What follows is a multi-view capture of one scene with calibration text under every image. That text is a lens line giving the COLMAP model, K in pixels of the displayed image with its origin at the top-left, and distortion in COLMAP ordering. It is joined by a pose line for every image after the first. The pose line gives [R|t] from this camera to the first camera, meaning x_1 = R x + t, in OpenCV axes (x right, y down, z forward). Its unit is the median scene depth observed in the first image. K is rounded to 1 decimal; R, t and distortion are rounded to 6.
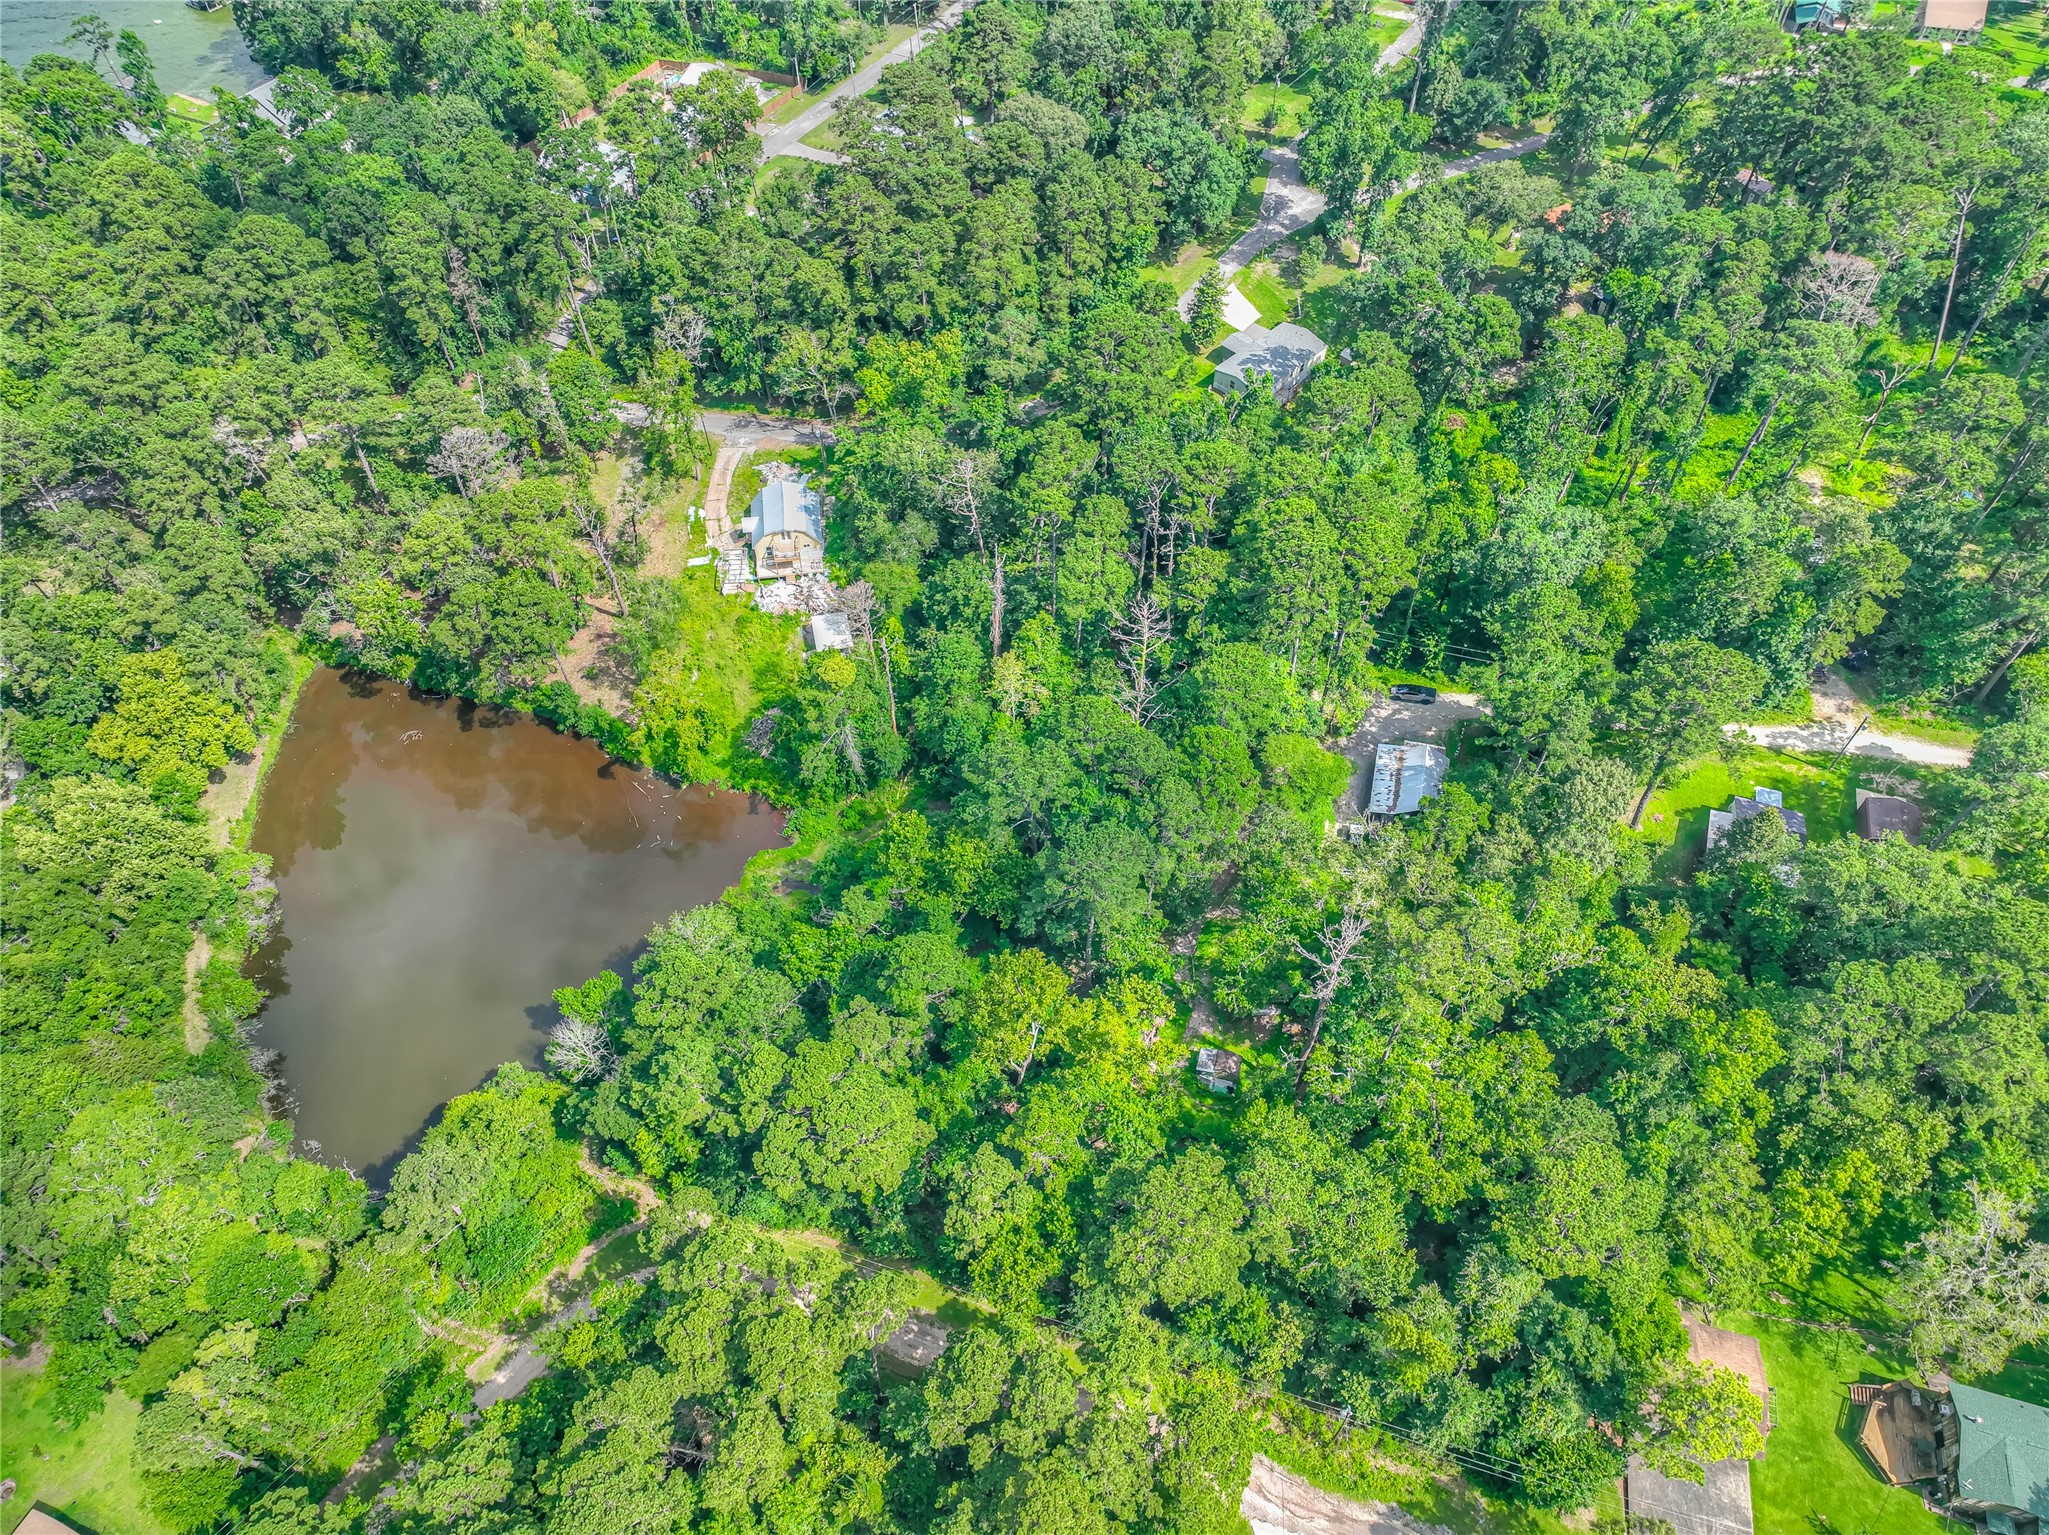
lens RADIAL K [[1437.6, 0, 1025.6], [0, 1437.6, 768.8], [0, 0, 1]] dist [0.011527, 0.020827]
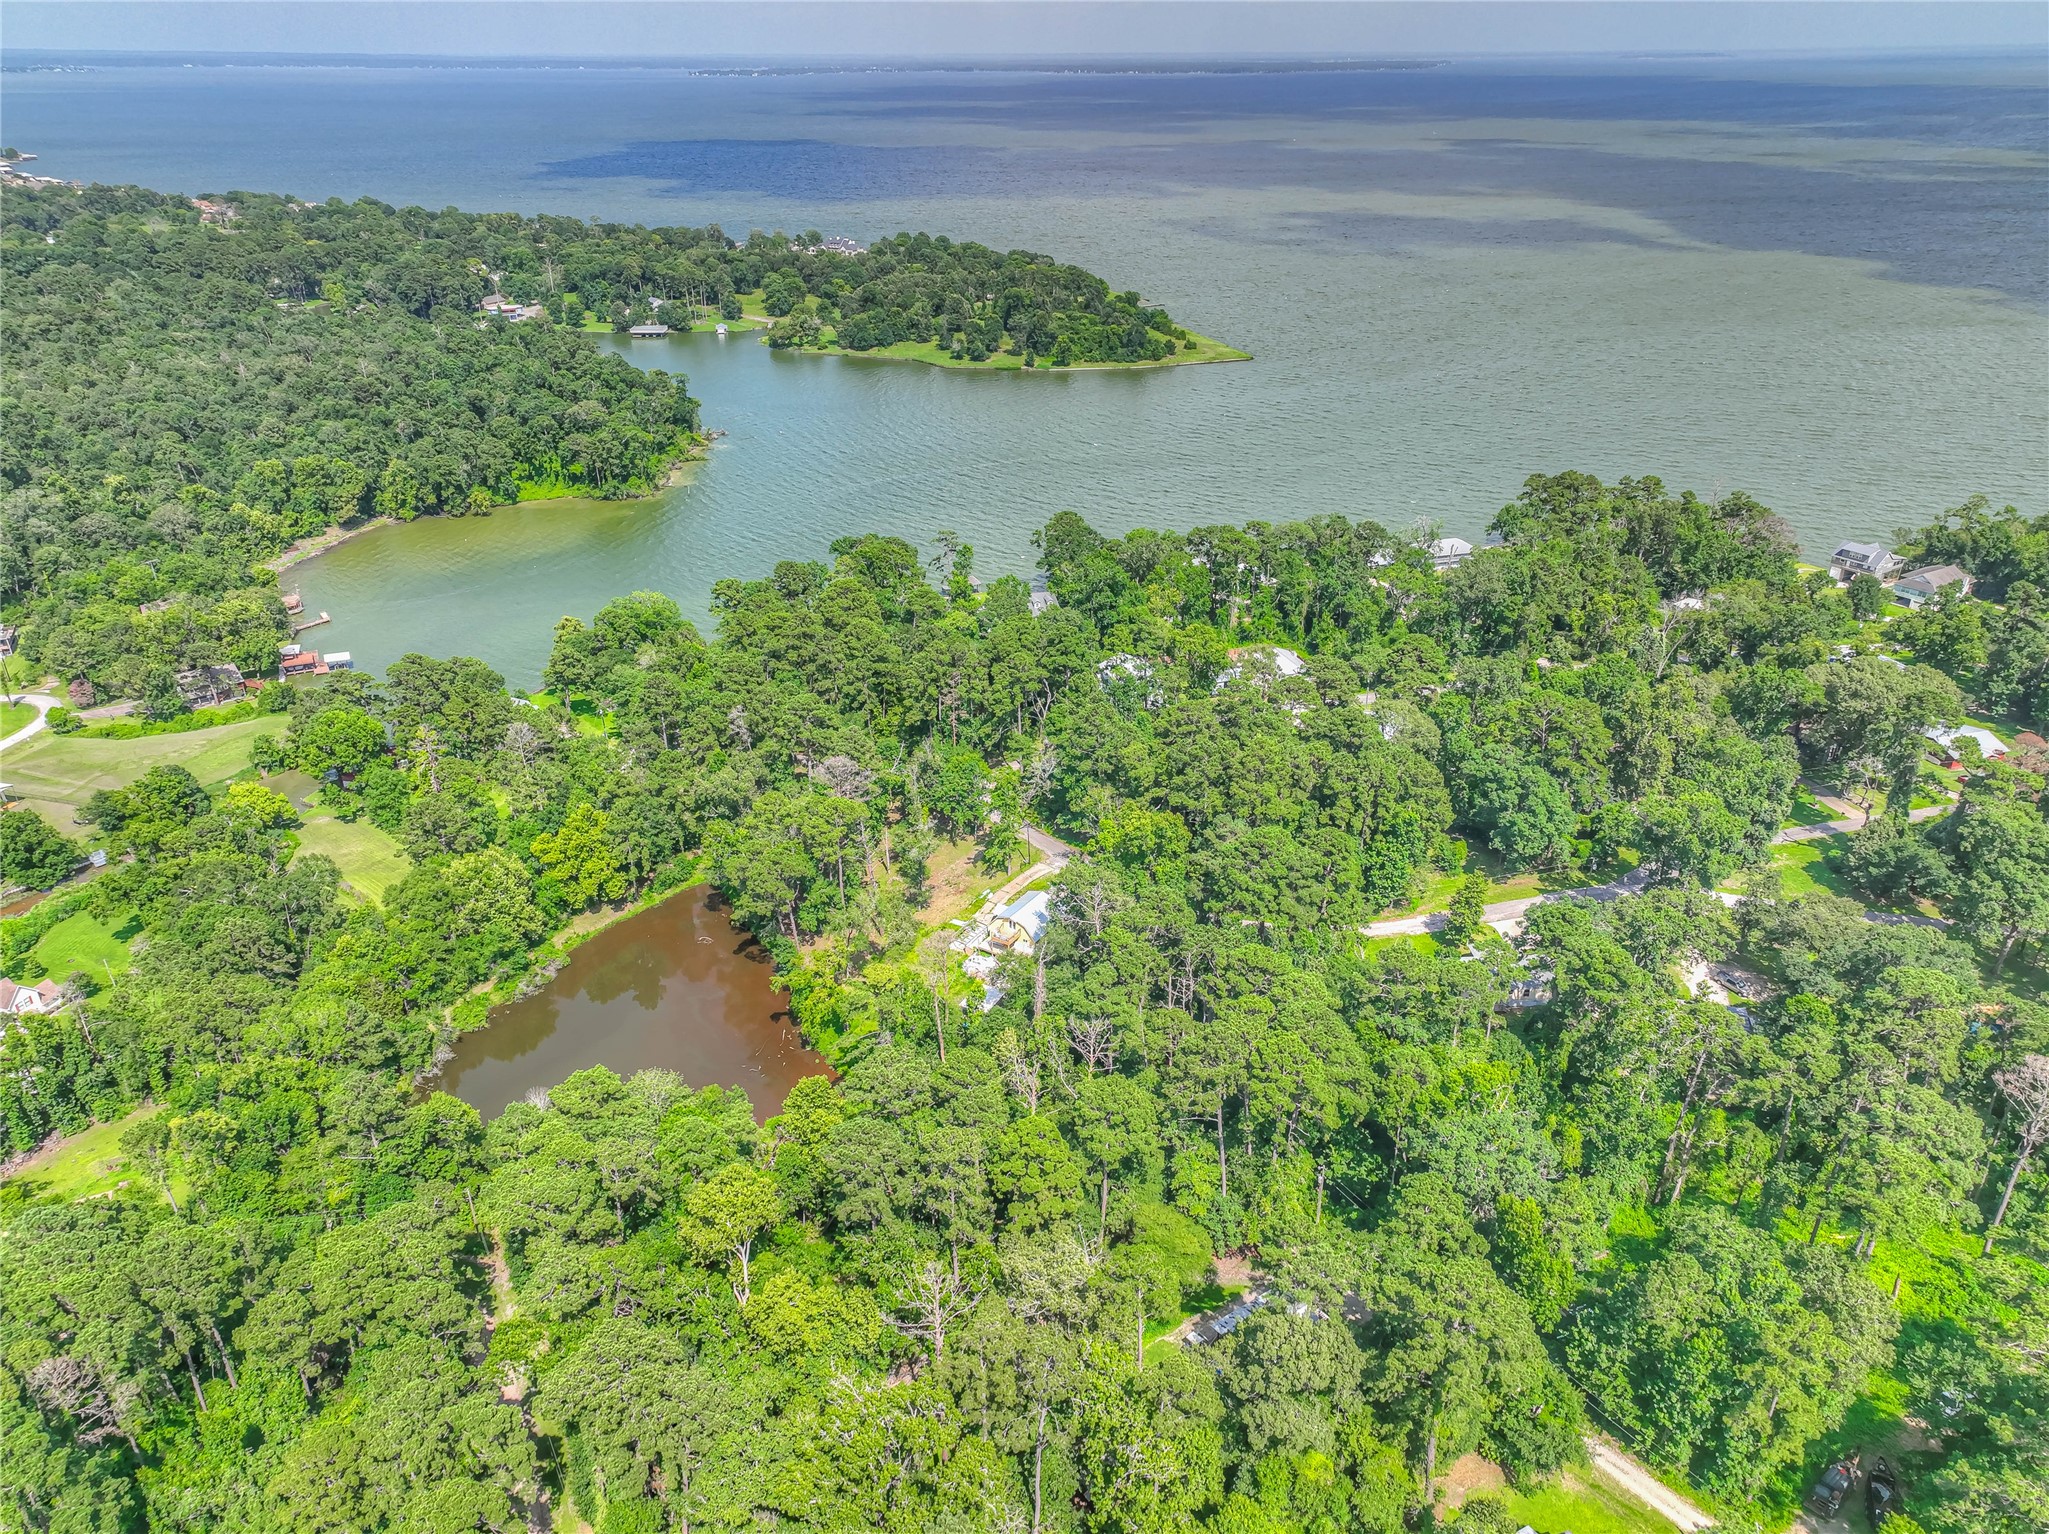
lens RADIAL K [[1435.8, 0, 1027.3], [0, 1435.8, 767.9], [0, 0, 1]] dist [0.009557, 0.025386]
pose [[0.752363, 0.294100, -0.589454, 0.508737], [-0.516448, 0.818816, -0.250643, 0.024645], [0.408940, 0.492997, 0.767934, 0.016529]]
